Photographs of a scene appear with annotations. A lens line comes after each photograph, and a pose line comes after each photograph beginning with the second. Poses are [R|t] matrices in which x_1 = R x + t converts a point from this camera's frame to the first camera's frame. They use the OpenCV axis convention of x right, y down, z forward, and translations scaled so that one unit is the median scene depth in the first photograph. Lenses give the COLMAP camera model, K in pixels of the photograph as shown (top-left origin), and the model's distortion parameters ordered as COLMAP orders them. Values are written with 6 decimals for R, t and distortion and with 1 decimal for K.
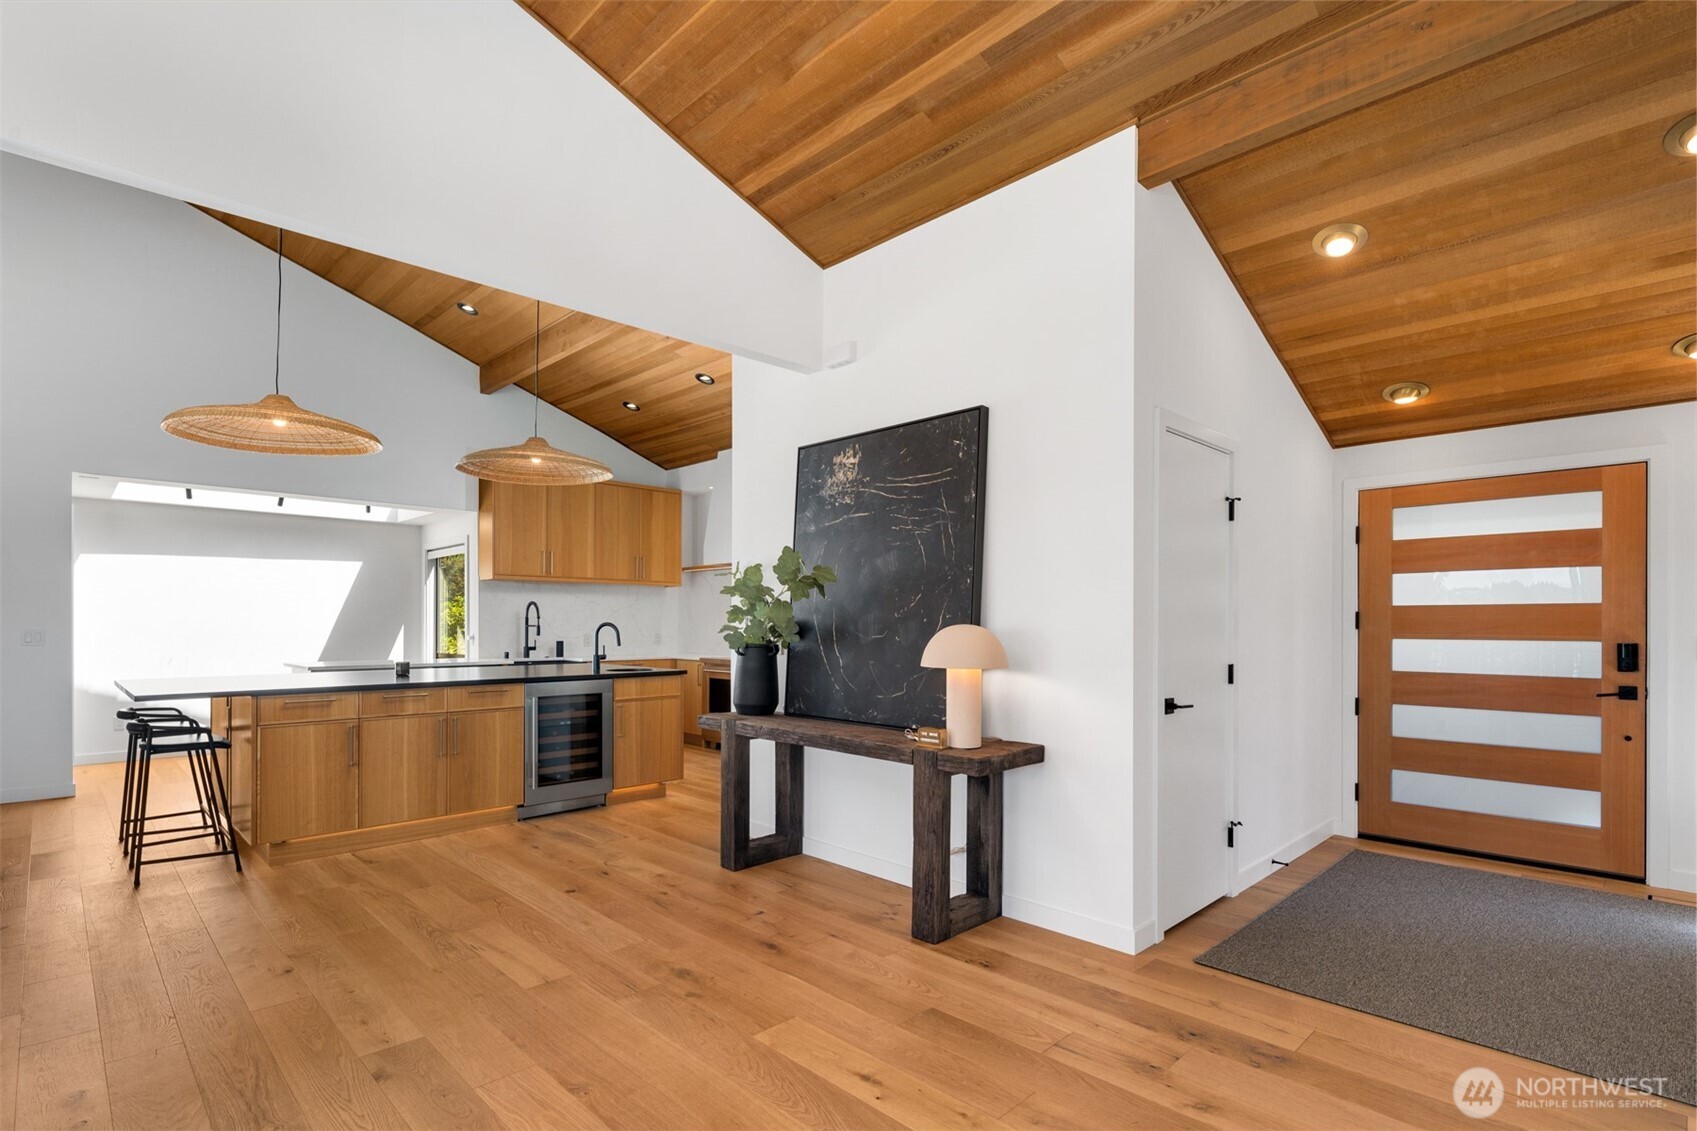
lens RADIAL K [[821.3, 0, 843.7], [0, 821.3, 618.7], [0, 0, 1]] dist [0.000673, 0.000055]
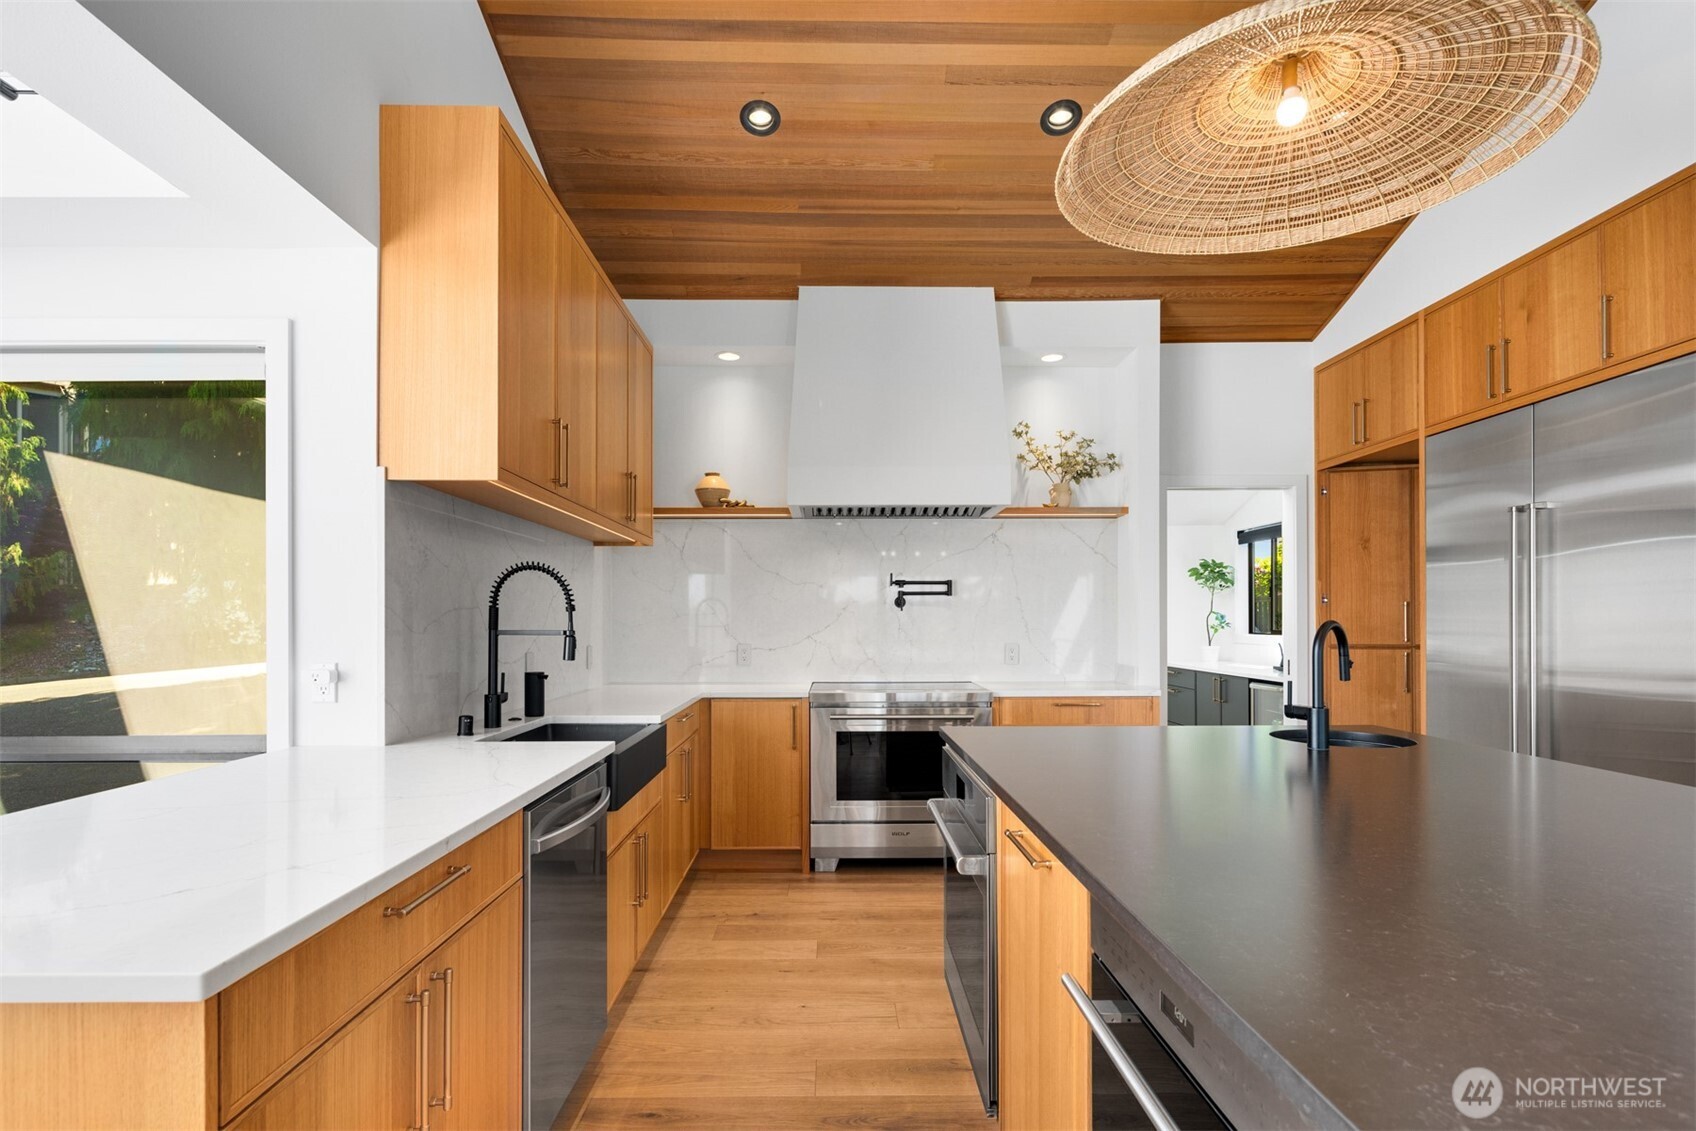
lens RADIAL K [[827.1, 0, 842.6], [0, 827.1, 618.4], [0, 0, 1]] dist [0.002290, 0.000384]
pose [[0.689485, -0.002390, 0.724296, -0.898537], [0.000176, 0.999995, 0.003133, 0.002569], [-0.724300, -0.002033, 0.689482, 1.109004]]
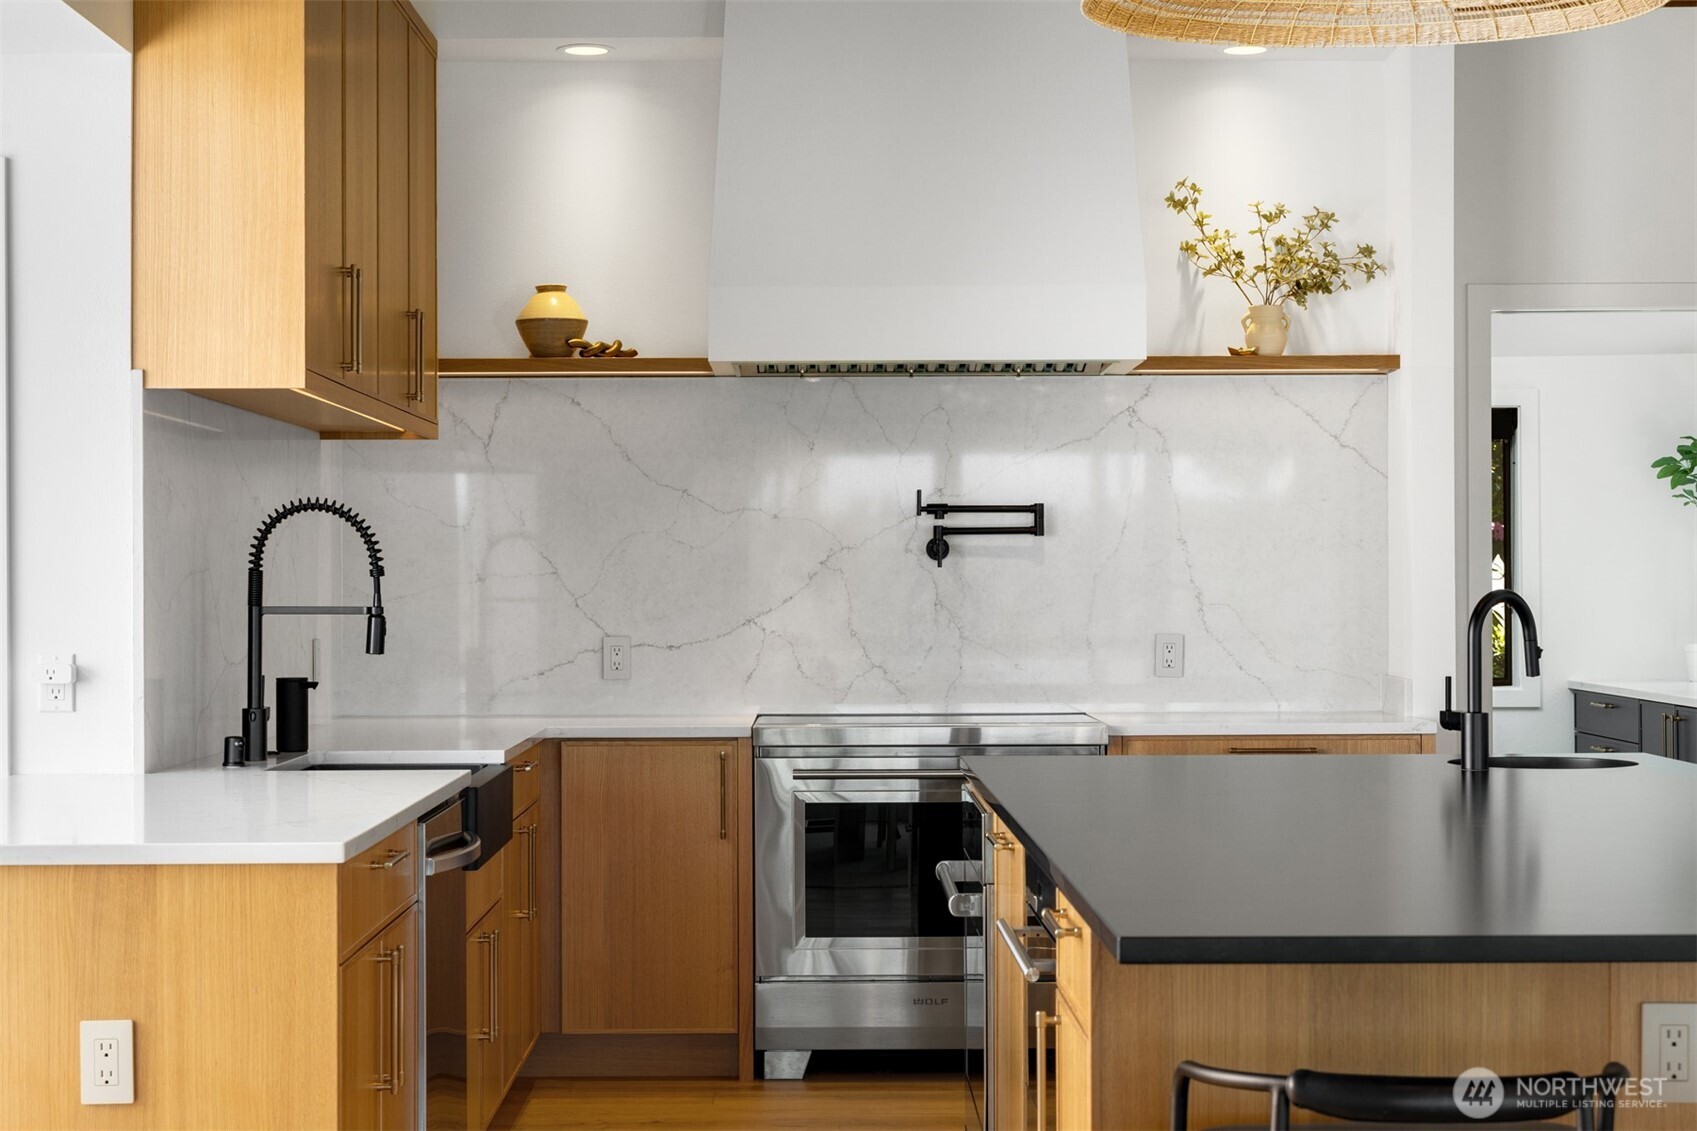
lens RADIAL K [[2905.6, 0, 848.5], [0, 2905.6, 565.5], [0, 0, 1]] dist [-0.004269, -0.137182]
pose [[0.689941, -0.002838, 0.723860, -1.392345], [0.002273, 0.999996, 0.001754, -0.007141], [-0.723862, 0.000435, 0.689944, 0.613988]]
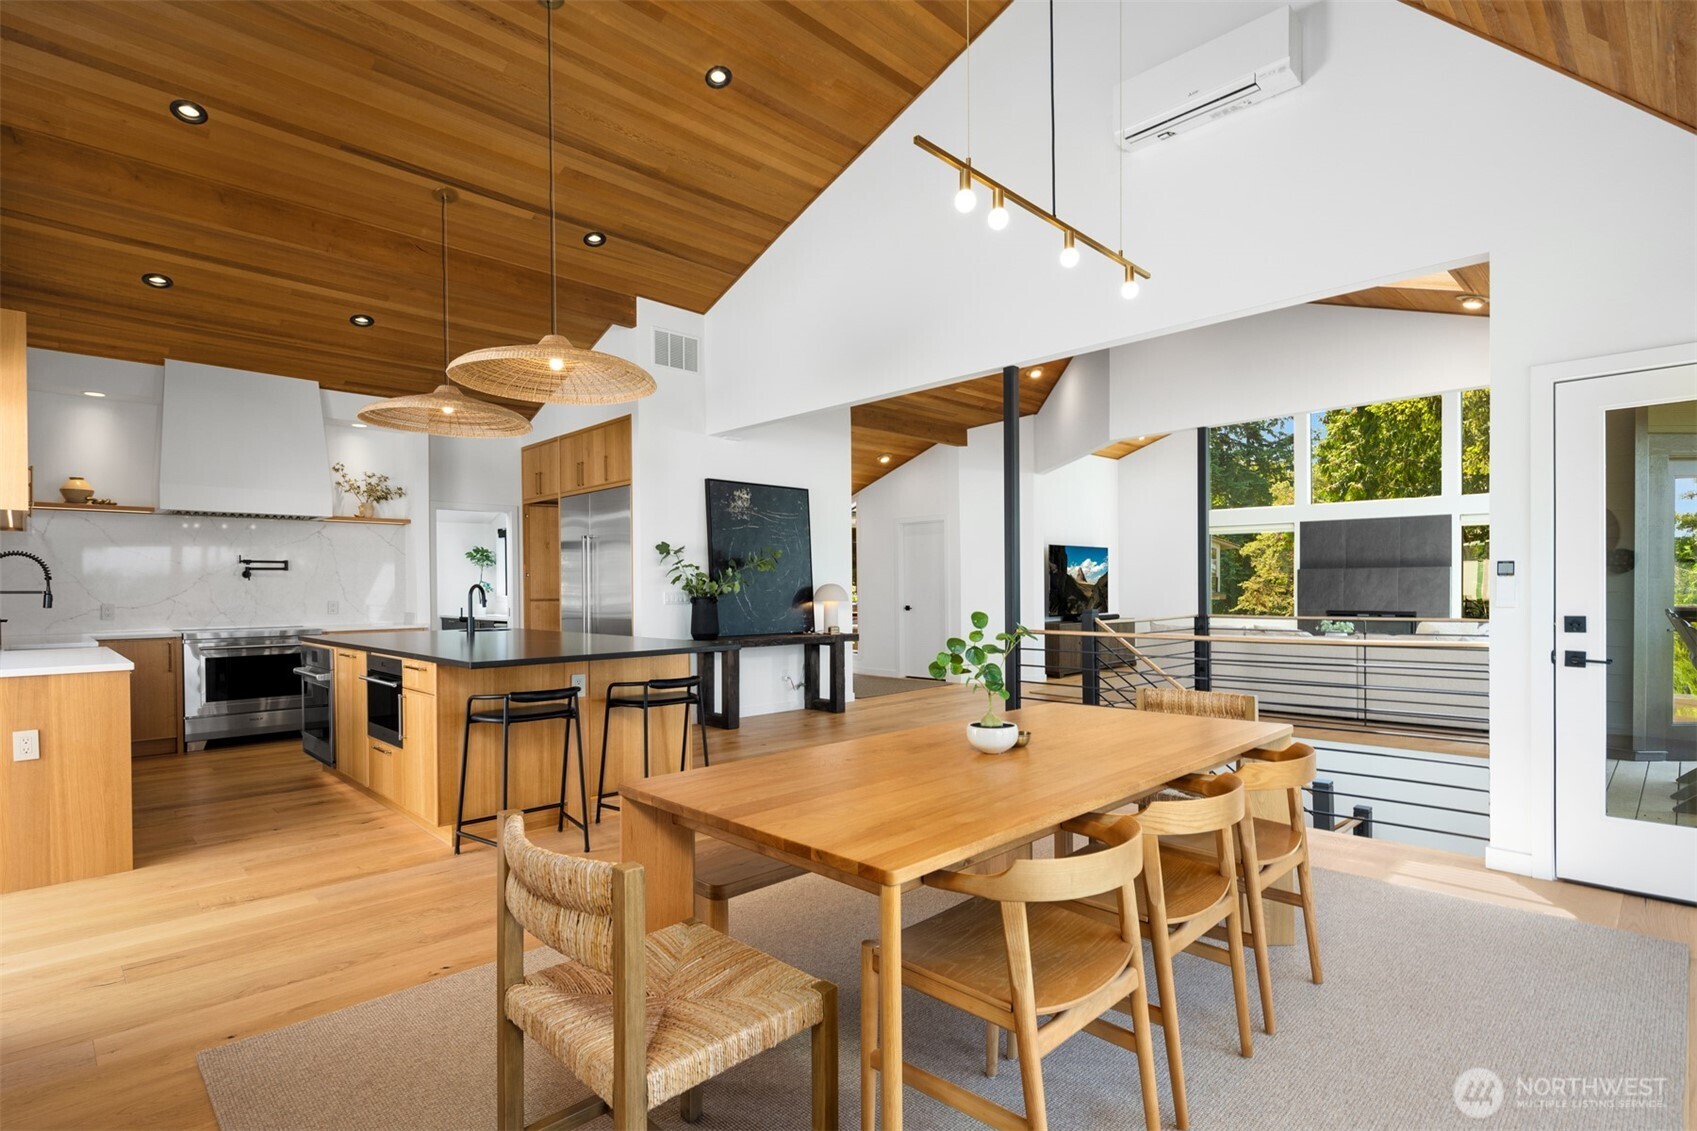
lens RADIAL K [[830.6, 0, 842.2], [0, 830.6, 597.3], [0, 0, 1]] dist [0.003366, -0.000195]
pose [[-0.005970, -0.014312, 0.999880, -1.628775], [0.002777, 0.999893, 0.014329, 0.008888], [-0.999978, 0.002862, -0.005930, 0.686401]]
